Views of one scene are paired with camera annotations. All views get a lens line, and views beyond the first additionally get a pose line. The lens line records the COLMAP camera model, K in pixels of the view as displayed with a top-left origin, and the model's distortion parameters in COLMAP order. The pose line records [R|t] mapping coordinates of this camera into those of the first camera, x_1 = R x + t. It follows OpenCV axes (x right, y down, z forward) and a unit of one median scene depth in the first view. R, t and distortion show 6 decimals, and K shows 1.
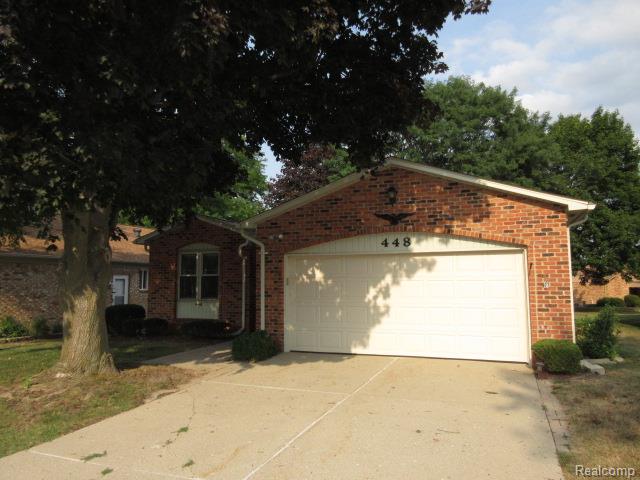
lens RADIAL K [[475.6, 0, 320.0], [0, 475.6, 240.0], [0, 0, 1]] dist [0.005509, 0.002843]
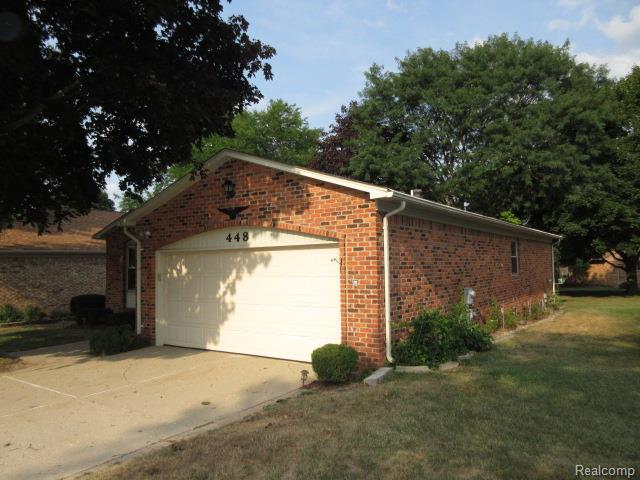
lens RADIAL K [[475.6, 0, 320.0], [0, 475.6, 240.0], [0, 0, 1]] dist [0.005509, 0.002843]
pose [[0.971001, -0.025449, -0.237716, 0.572018], [0.035940, 0.998557, 0.039903, -0.022345], [0.236357, -0.047289, 0.970515, 0.107381]]
